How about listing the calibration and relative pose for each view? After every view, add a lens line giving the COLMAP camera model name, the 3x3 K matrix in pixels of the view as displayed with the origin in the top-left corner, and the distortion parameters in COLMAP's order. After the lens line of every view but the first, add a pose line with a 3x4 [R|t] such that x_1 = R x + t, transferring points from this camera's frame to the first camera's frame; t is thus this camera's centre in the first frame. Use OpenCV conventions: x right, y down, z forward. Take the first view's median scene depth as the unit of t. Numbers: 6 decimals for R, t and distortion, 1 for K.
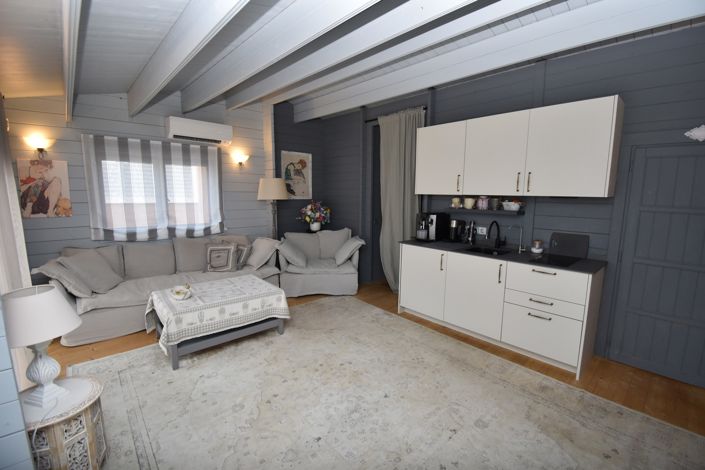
lens RADIAL K [[304.4, 0, 351.7], [0, 304.4, 232.5], [0, 0, 1]] dist [0.026920, -0.027302]
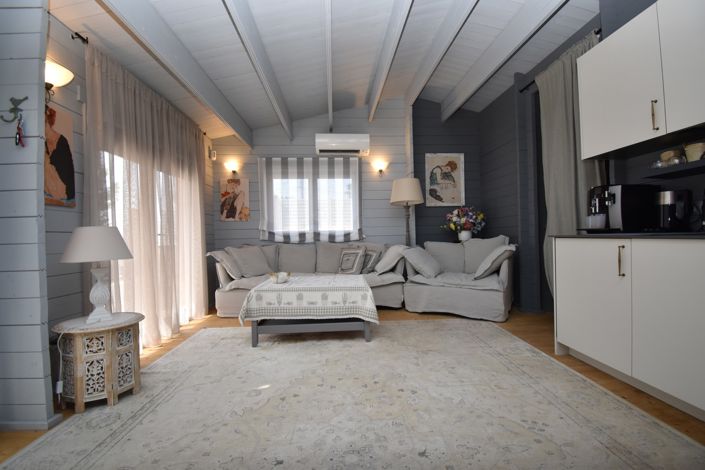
lens RADIAL K [[304.6, 0, 357.8], [0, 304.6, 232.9], [0, 0, 1]] dist [0.012834, -0.016852]
pose [[0.785343, -0.033027, -0.618180, 0.228605], [-0.051800, 0.991568, -0.118784, 0.118624], [0.616890, 0.125308, 0.777010, 0.255572]]
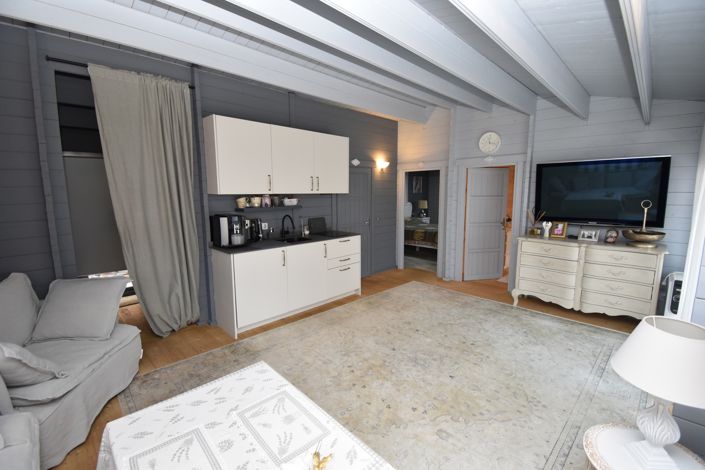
lens RADIAL K [[304.4, 0, 351.7], [0, 304.4, 232.5], [0, 0, 1]] dist [0.026920, -0.027302]
pose [[-0.028359, -0.141406, 0.989545, -0.638806], [0.137747, 0.979946, 0.143982, -0.093165], [-0.990061, 0.140390, -0.008313, 0.662043]]
